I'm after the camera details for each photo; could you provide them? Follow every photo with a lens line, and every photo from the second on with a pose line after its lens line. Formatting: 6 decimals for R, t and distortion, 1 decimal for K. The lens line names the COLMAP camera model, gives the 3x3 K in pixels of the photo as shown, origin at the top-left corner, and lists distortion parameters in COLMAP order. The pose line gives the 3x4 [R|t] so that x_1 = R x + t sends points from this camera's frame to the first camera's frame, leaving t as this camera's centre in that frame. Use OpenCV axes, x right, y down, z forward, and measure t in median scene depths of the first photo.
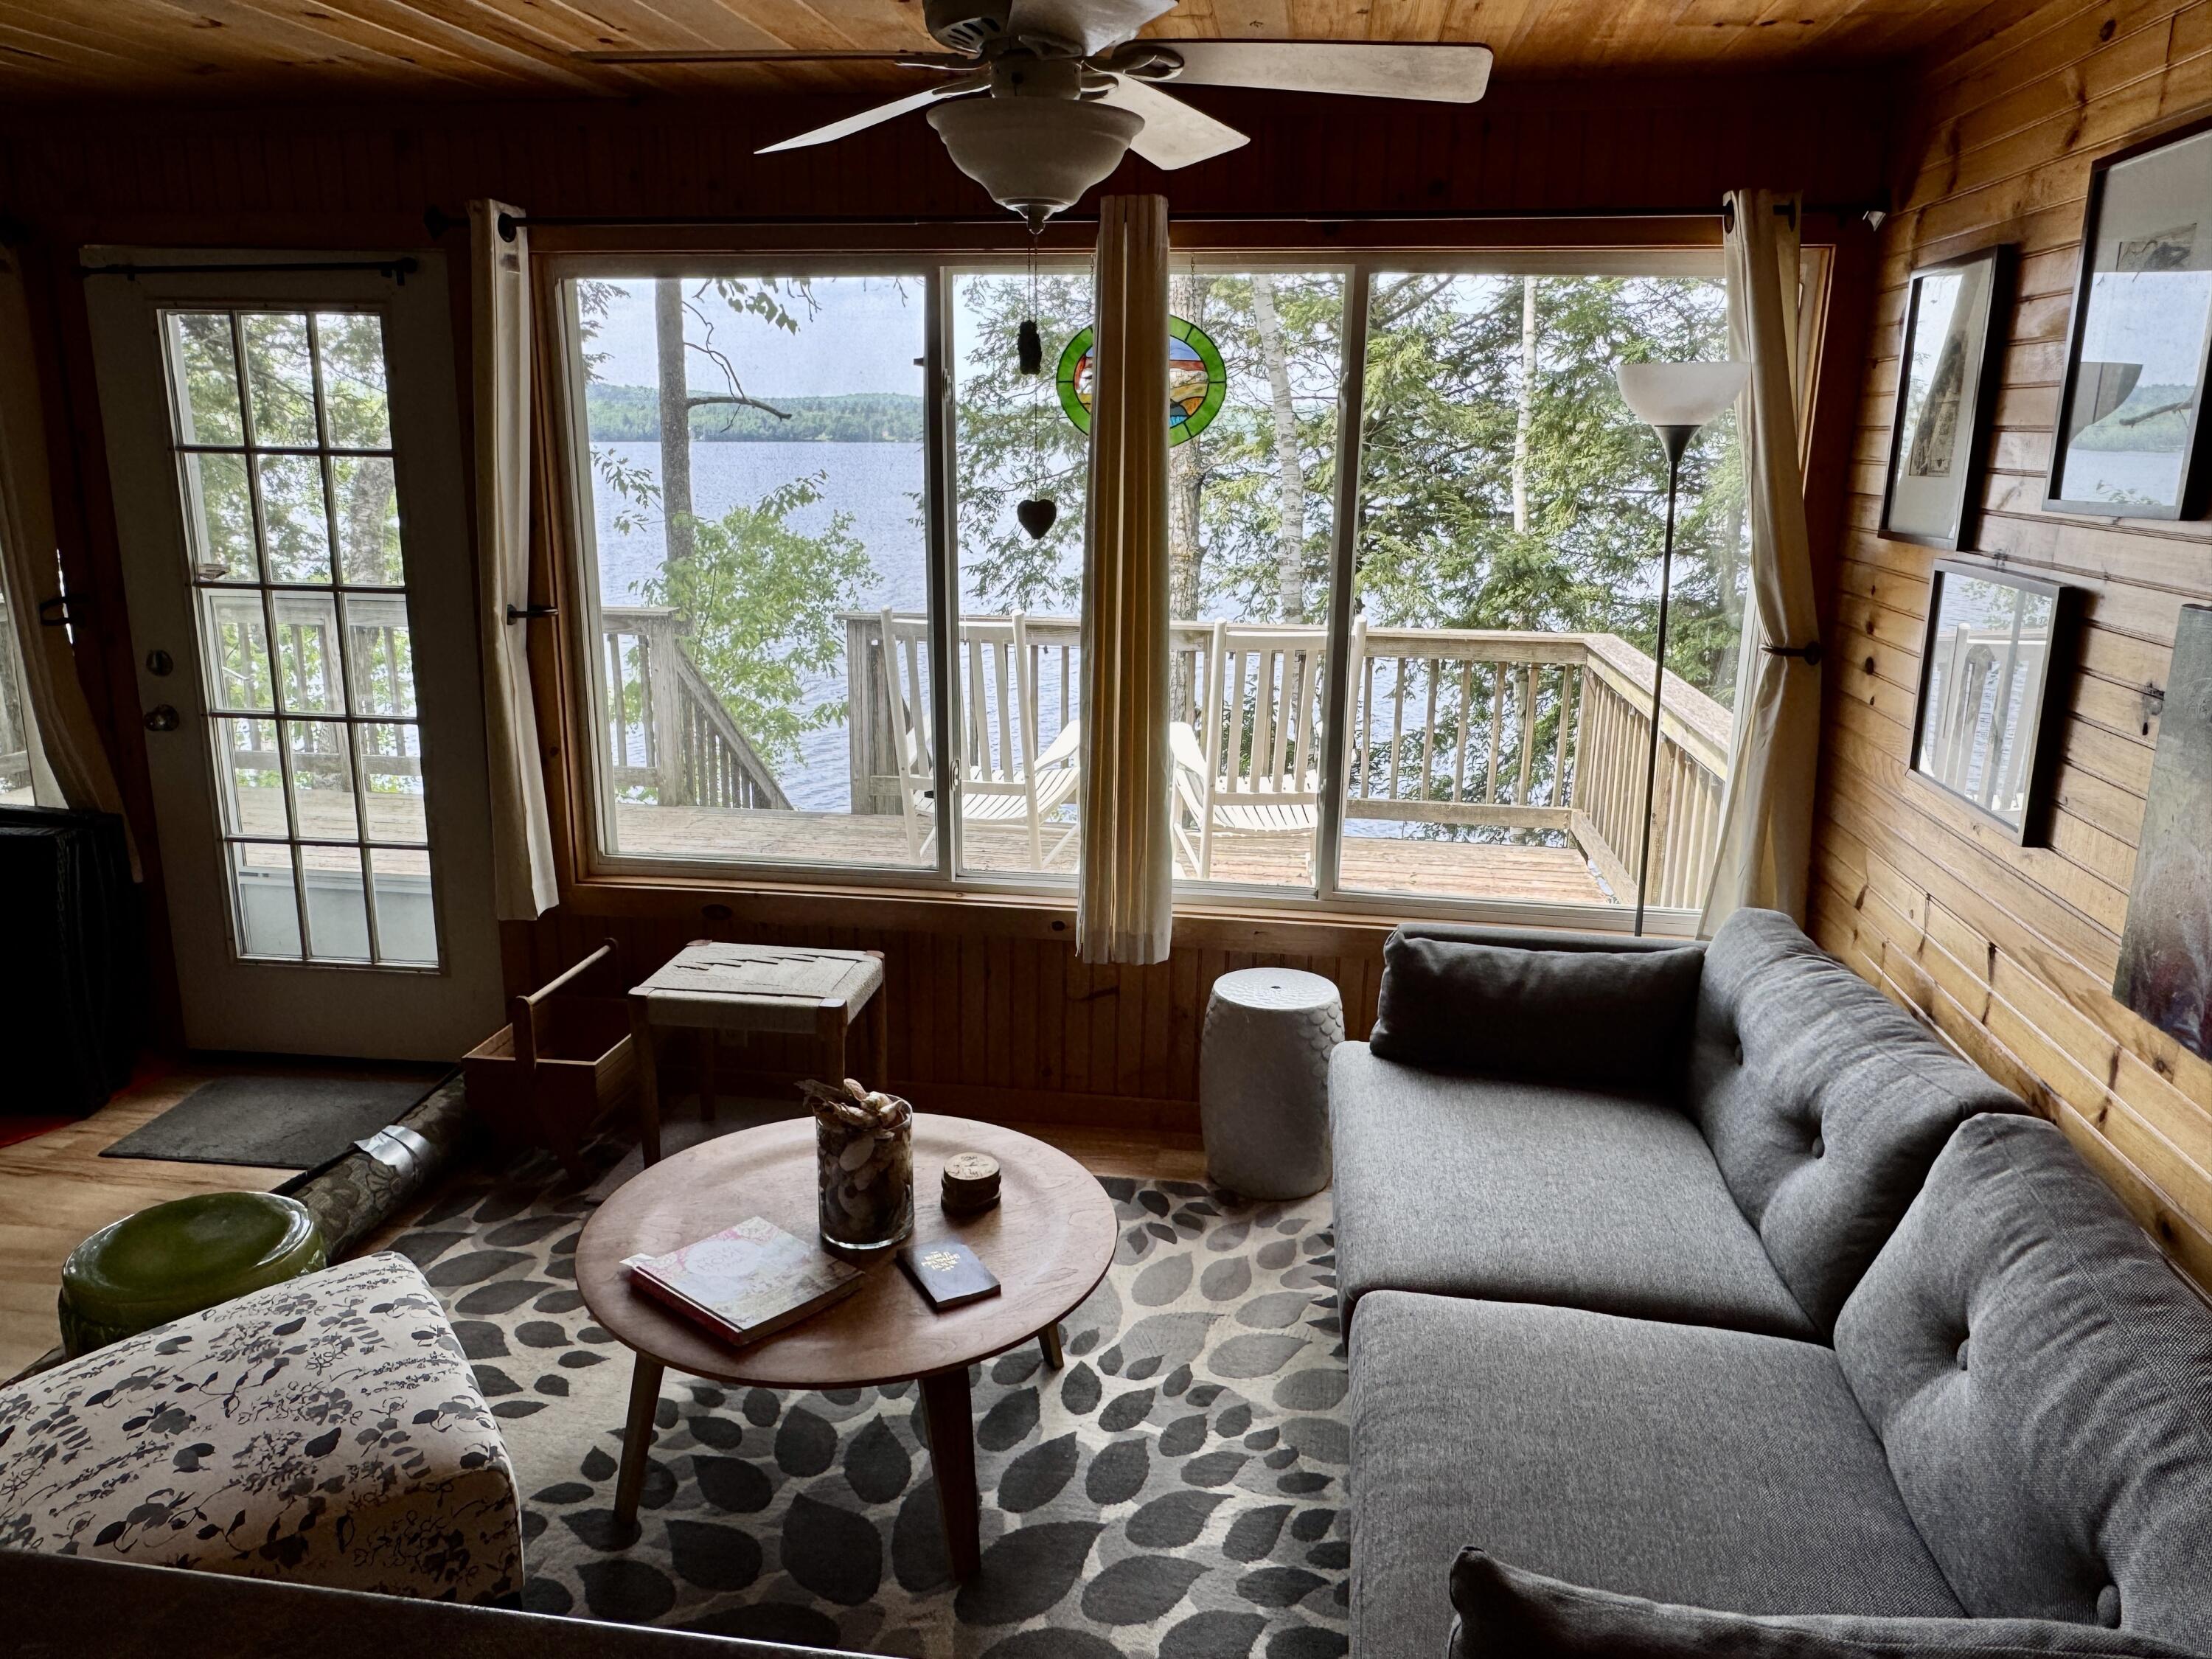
lens RADIAL K [[1643.8, 0, 1106.0], [0, 1643.8, 829.5], [0, 0, 1]] dist [0.048220, 0.001806]
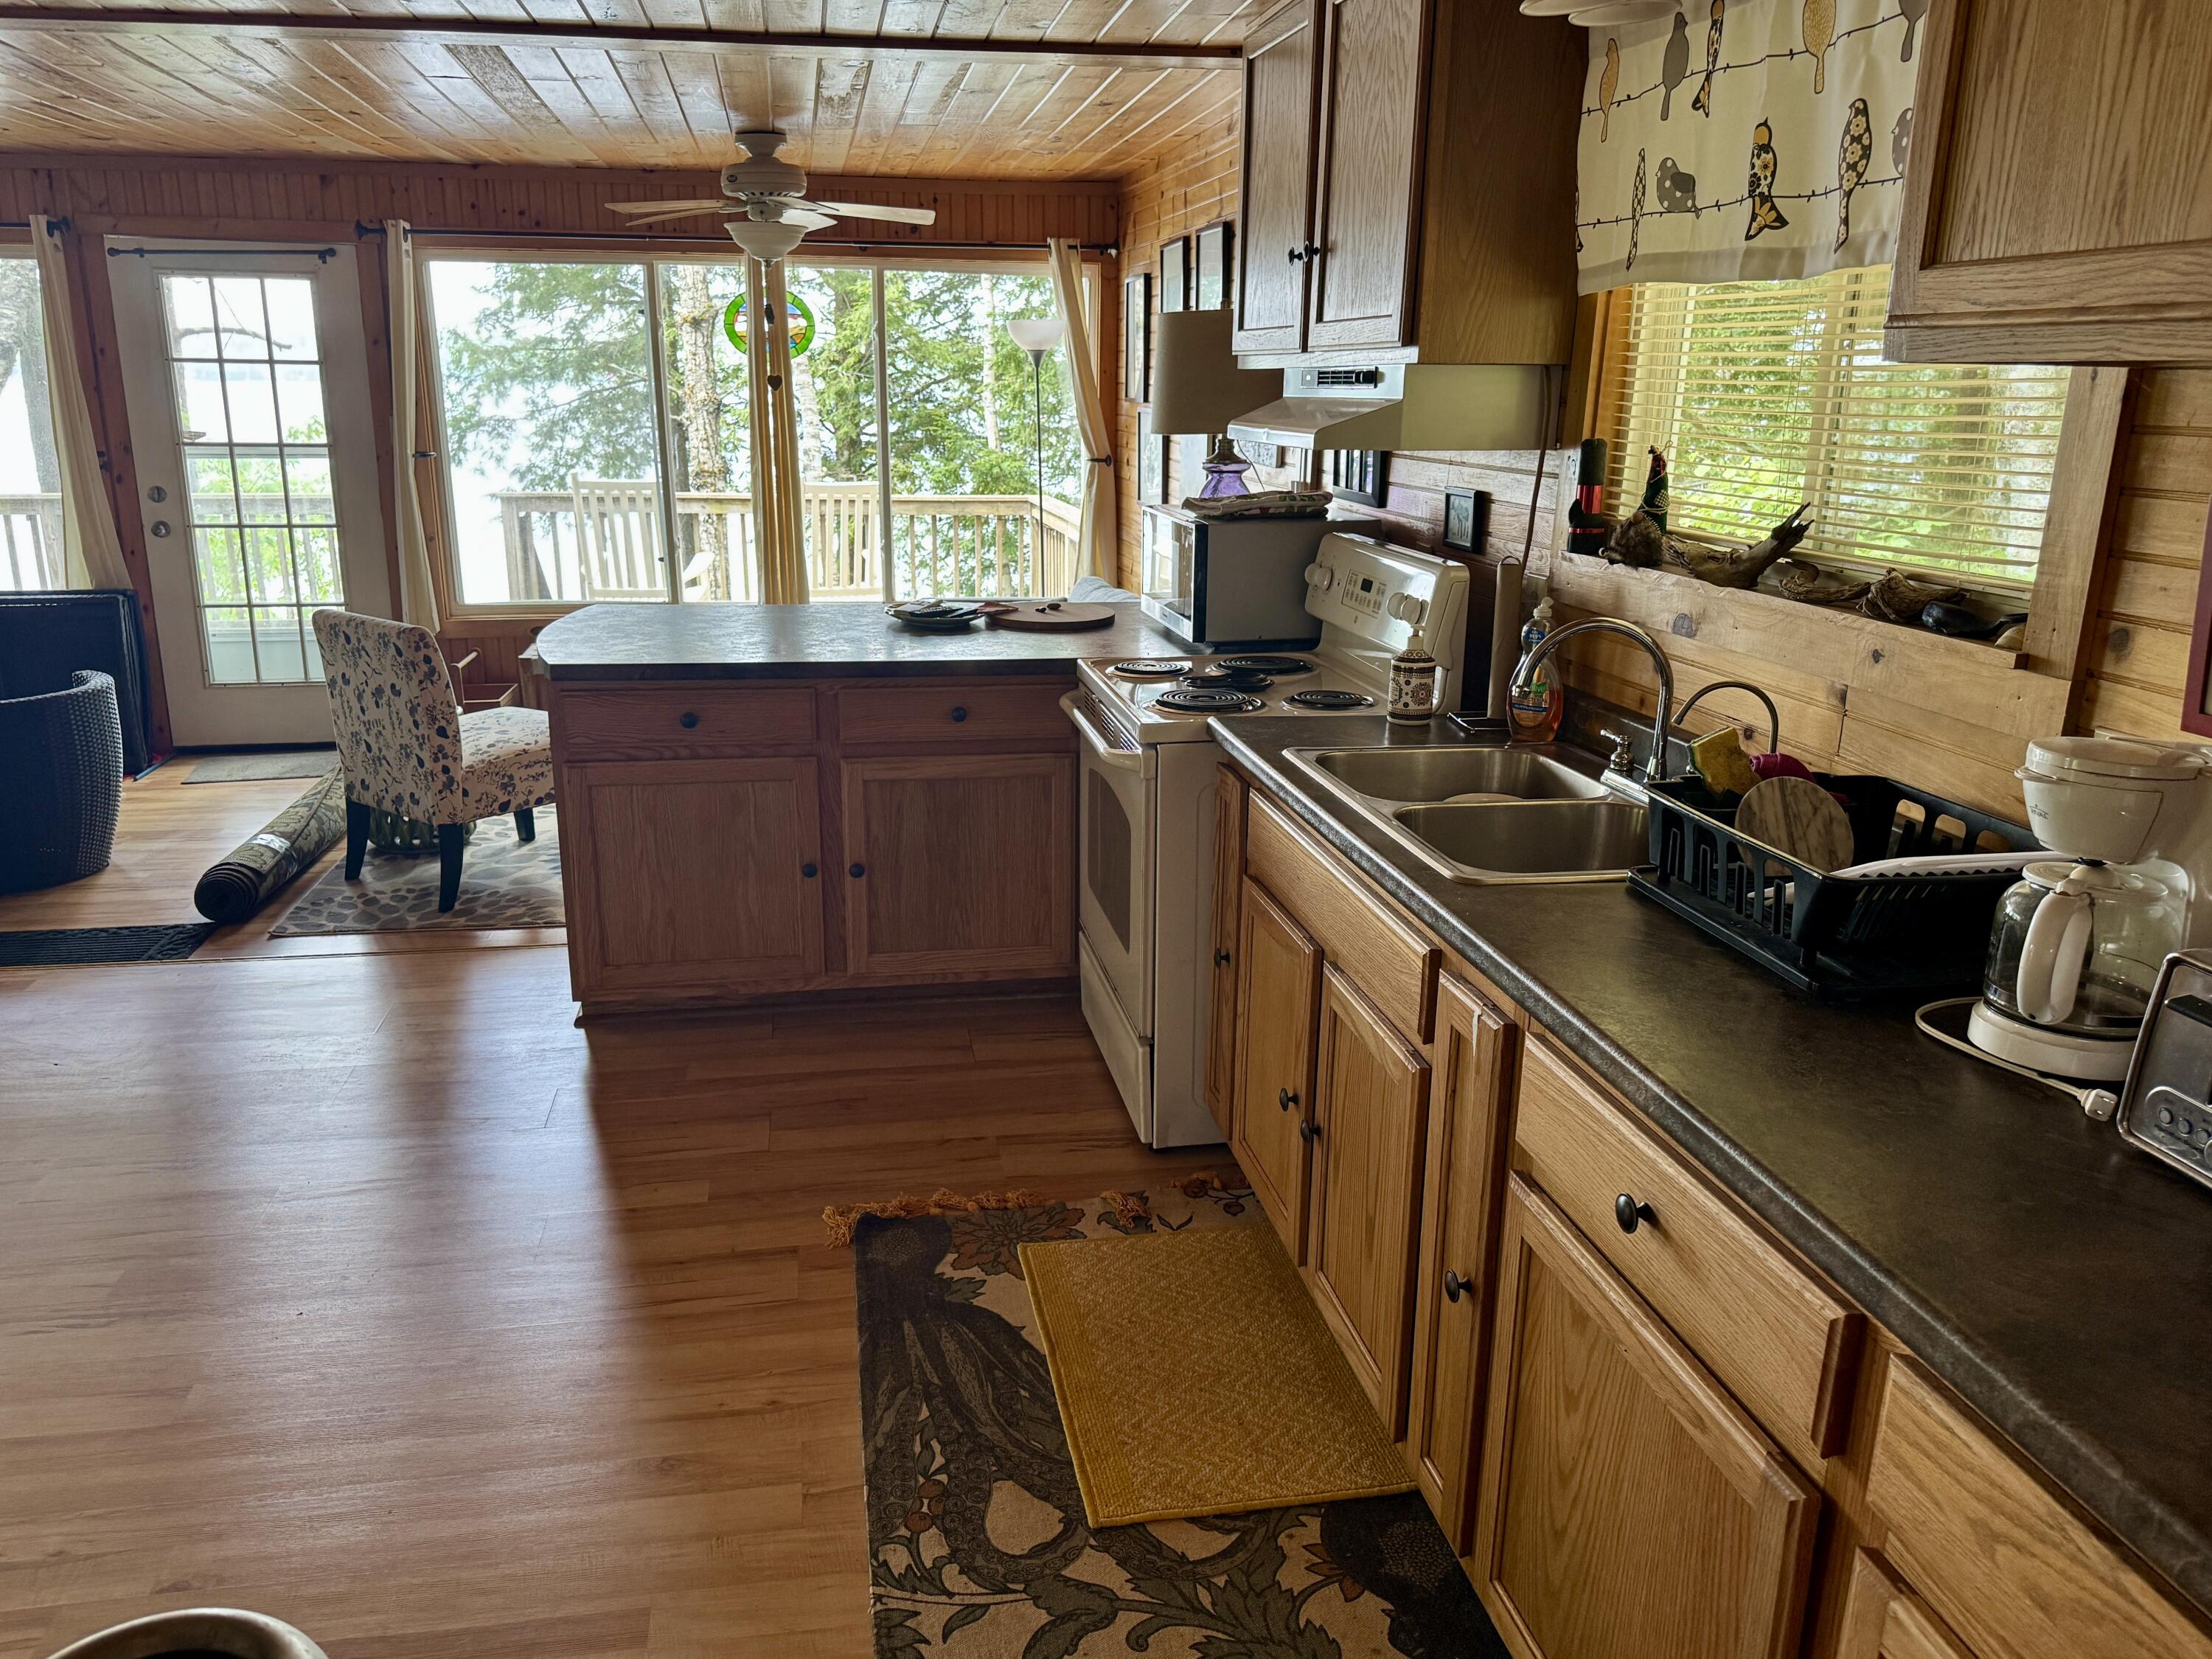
lens RADIAL K [[1740.0, 0, 1112.3], [0, 1740.0, 878.3], [0, 0, 1]] dist [0.071700, -0.010668]
pose [[0.955193, -0.087953, 0.282613, -0.044371], [0.074988, 0.995589, 0.056390, 0.054698], [-0.286326, -0.032671, 0.957575, -0.210061]]
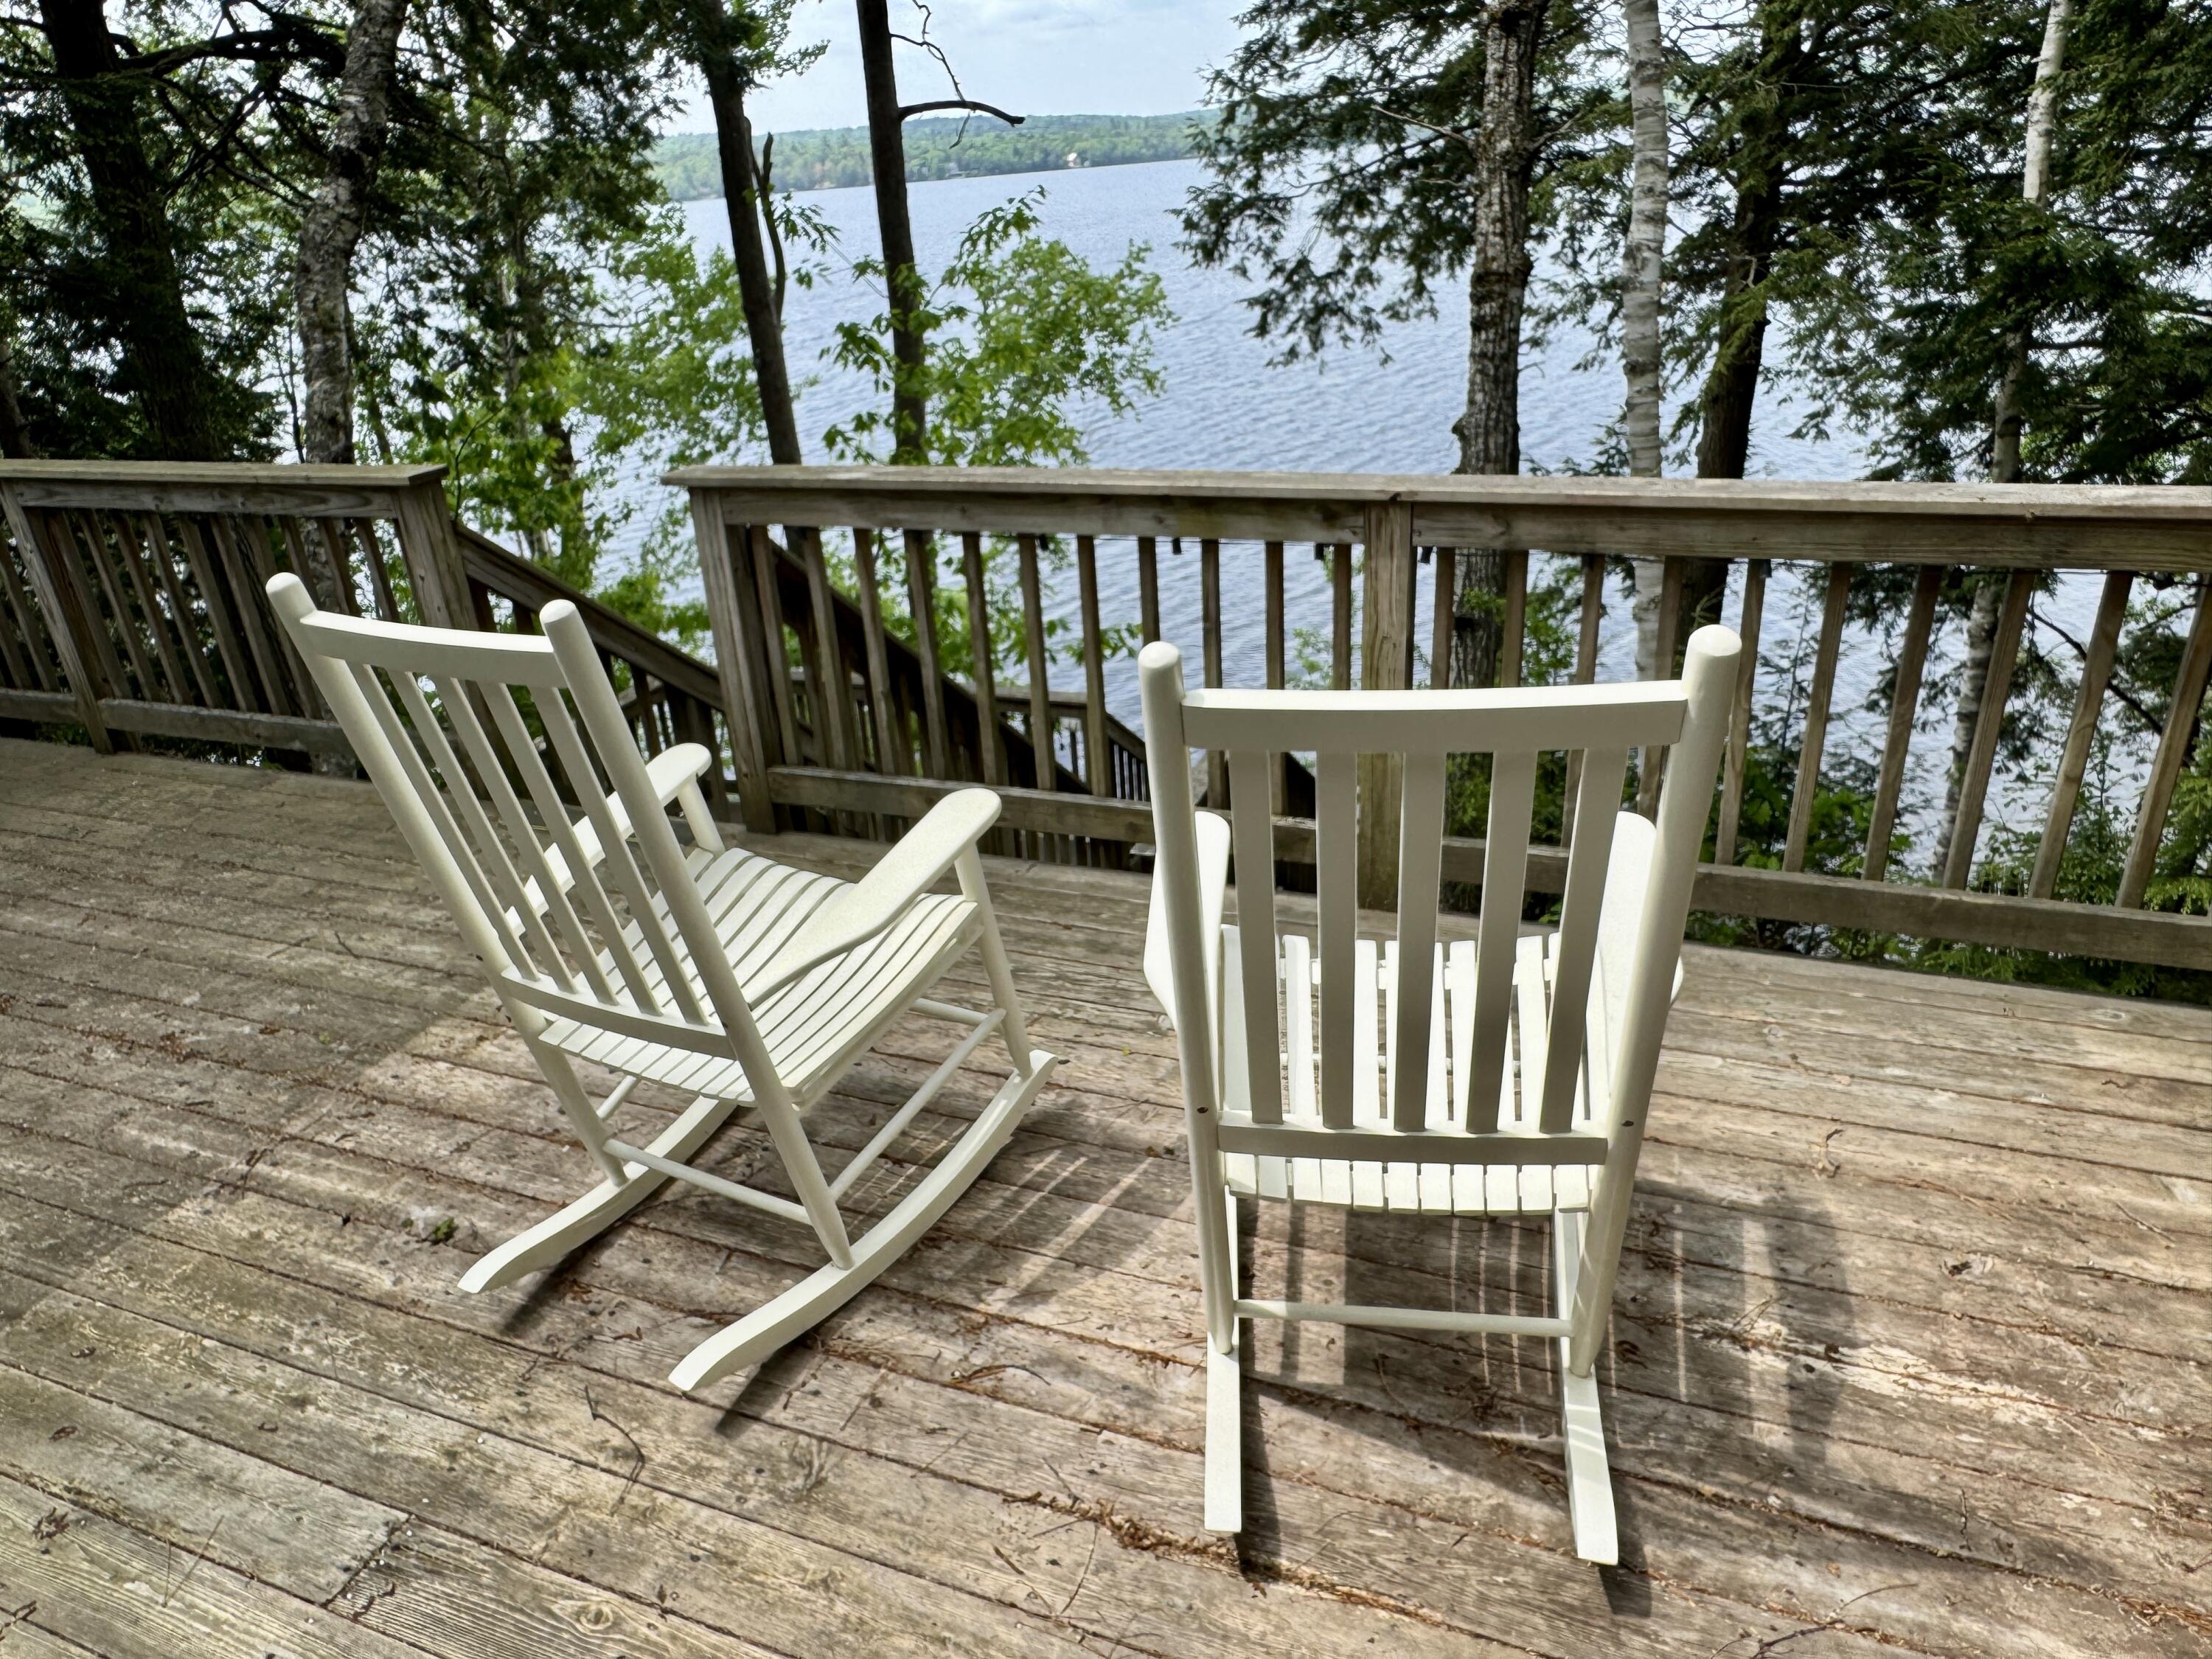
lens RADIAL K [[1415.9, 0, 1106.0], [0, 1415.9, 829.5], [0, 0, 1]] dist [-0.006454, -0.001885]
pose [[0.964293, 0.035908, -0.262391, 0.045657], [0.019973, 0.978084, 0.207249, -0.052608], [0.264082, -0.205090, 0.942443, 0.283925]]
